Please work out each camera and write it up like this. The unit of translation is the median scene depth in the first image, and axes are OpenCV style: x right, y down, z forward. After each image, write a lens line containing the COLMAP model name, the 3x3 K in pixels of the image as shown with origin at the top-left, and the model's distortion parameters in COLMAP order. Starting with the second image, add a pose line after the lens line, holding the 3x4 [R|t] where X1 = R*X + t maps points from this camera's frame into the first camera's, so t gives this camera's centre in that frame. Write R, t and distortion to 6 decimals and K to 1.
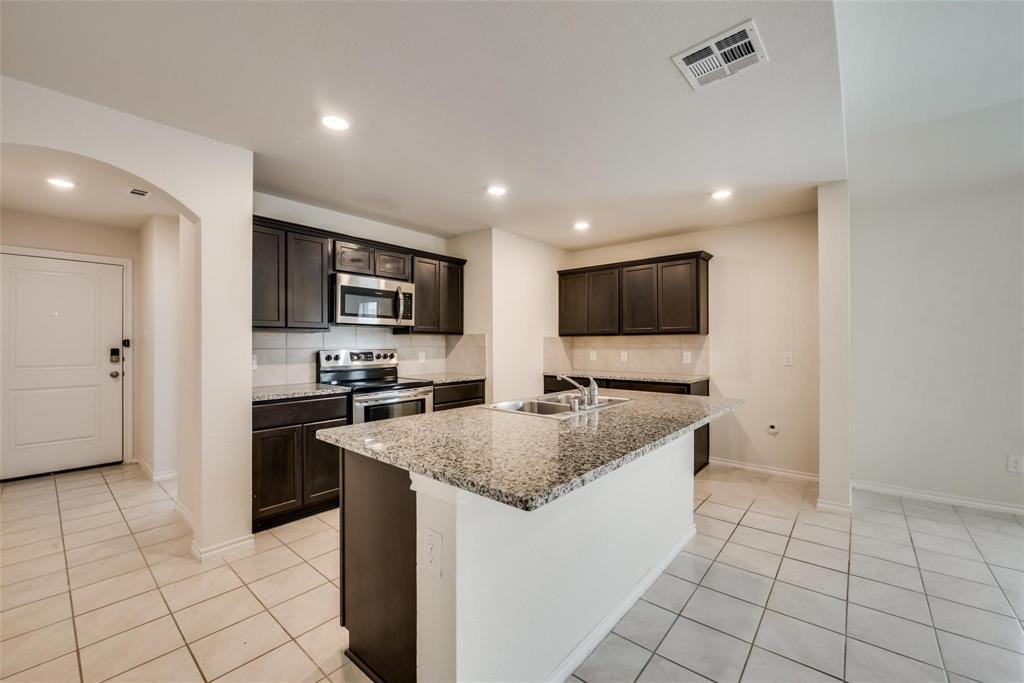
lens RADIAL K [[407.2, 0, 520.0], [0, 407.2, 344.5], [0, 0, 1]] dist [-0.009683, -0.001371]
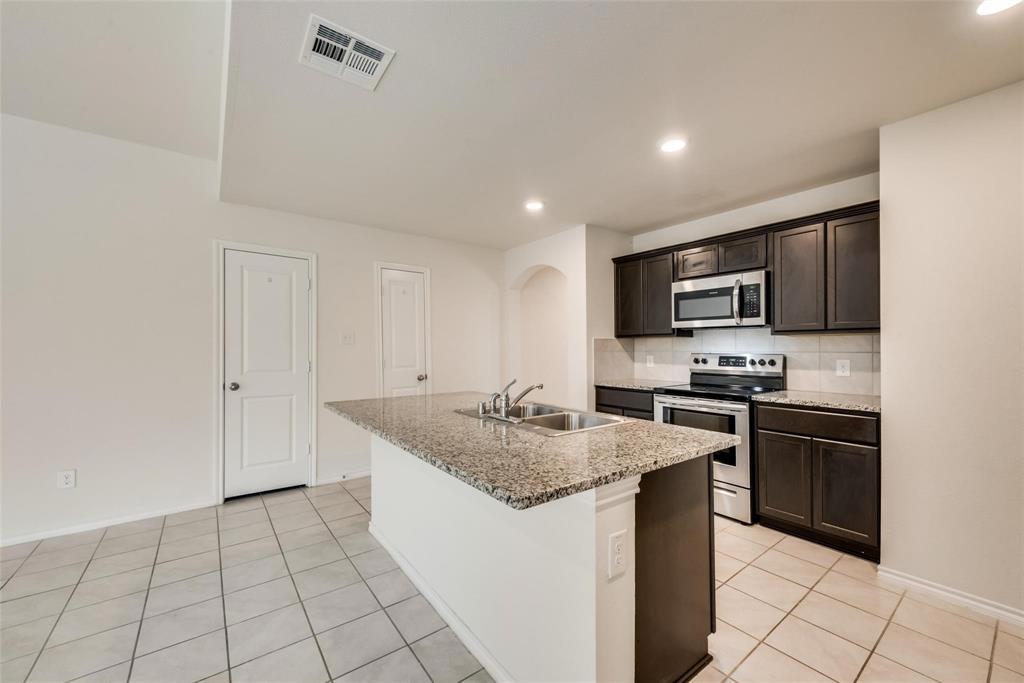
lens RADIAL K [[407.2, 0, 515.9], [0, 407.2, 347.7], [0, 0, 1]] dist [-0.009683, -0.001371]
pose [[-0.206181, 0.003024, -0.978509, 0.569275], [-0.000712, 0.999994, 0.003241, -0.003813], [0.978514, 0.001365, -0.206178, 0.659005]]
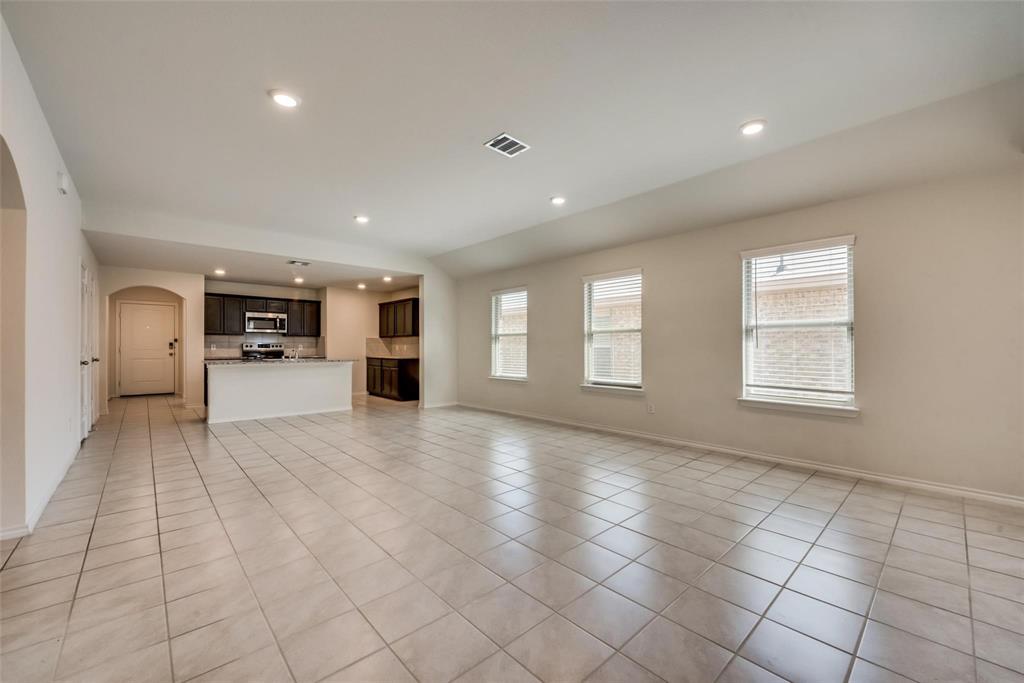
lens RADIAL K [[407.2, 0, 516.6], [0, 407.2, 344.6], [0, 0, 1]] dist [-0.009683, -0.001371]
pose [[0.992245, 0.003093, -0.124262, 1.236391], [-0.003989, 0.999968, -0.006964, 0.029653], [0.124237, 0.007406, 0.992225, -1.041962]]
